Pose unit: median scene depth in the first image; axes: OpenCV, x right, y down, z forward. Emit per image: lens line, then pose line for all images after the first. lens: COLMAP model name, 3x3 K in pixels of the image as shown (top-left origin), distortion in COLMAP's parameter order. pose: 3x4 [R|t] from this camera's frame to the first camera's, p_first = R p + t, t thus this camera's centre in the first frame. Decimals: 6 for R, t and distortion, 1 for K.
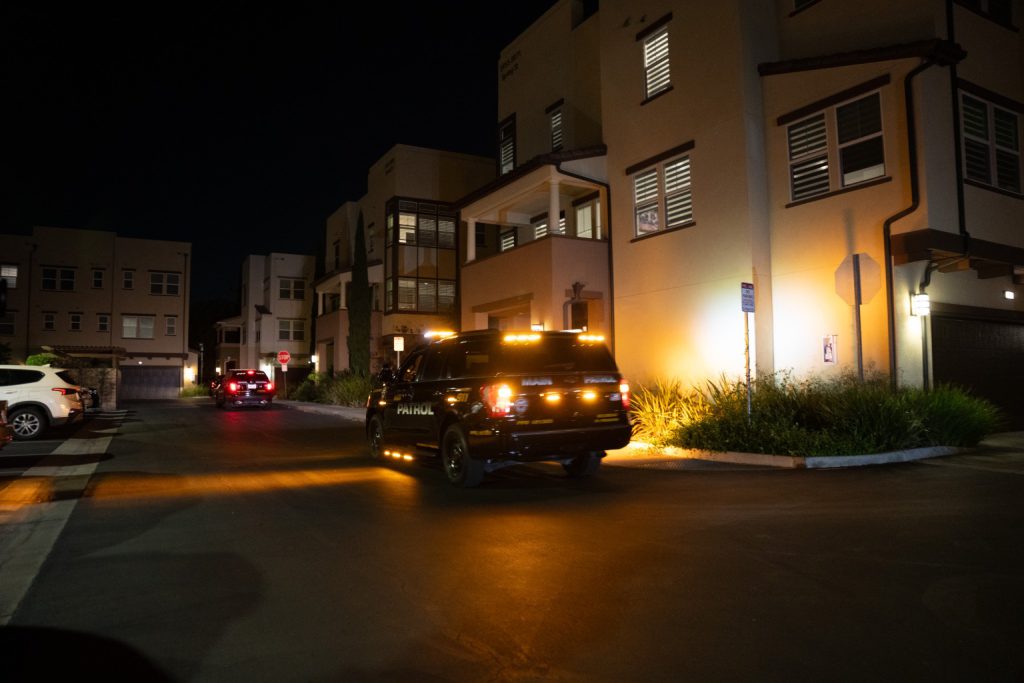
lens RADIAL K [[691.9, 0, 513.6], [0, 691.9, 341.8], [0, 0, 1]] dist [-0.086206, 0.033112]
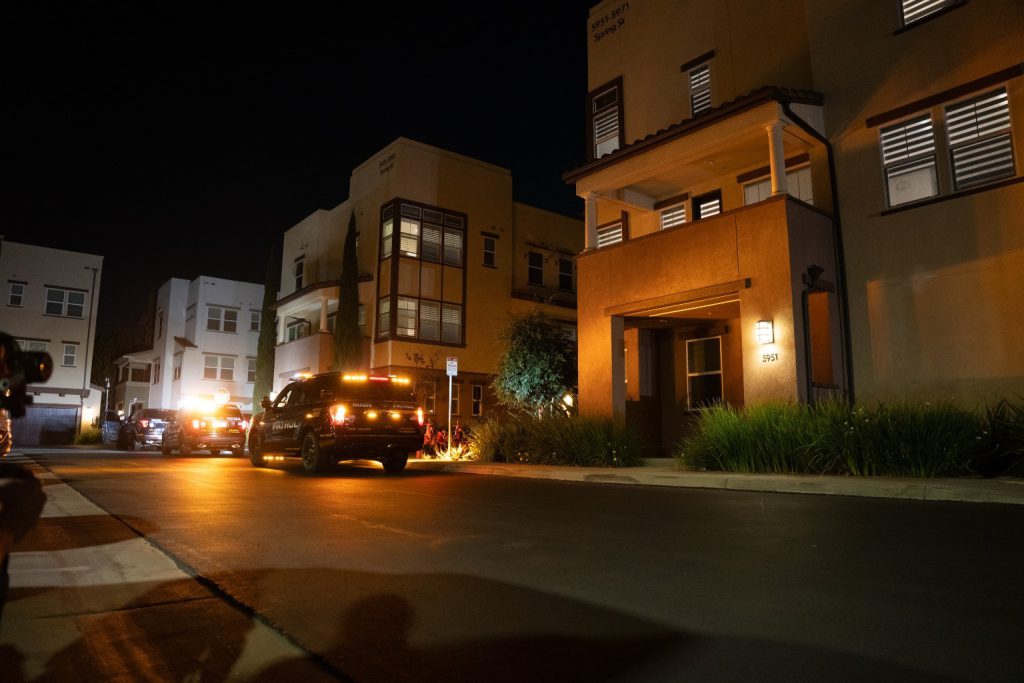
lens RADIAL K [[691.9, 0, 510.6], [0, 691.9, 339.9], [0, 0, 1]] dist [-0.086206, 0.033112]
pose [[0.987187, 0.038292, 0.154906, -0.156317], [-0.023715, 0.995207, -0.094874, 0.030629], [-0.157796, 0.089985, 0.983363, 0.183027]]
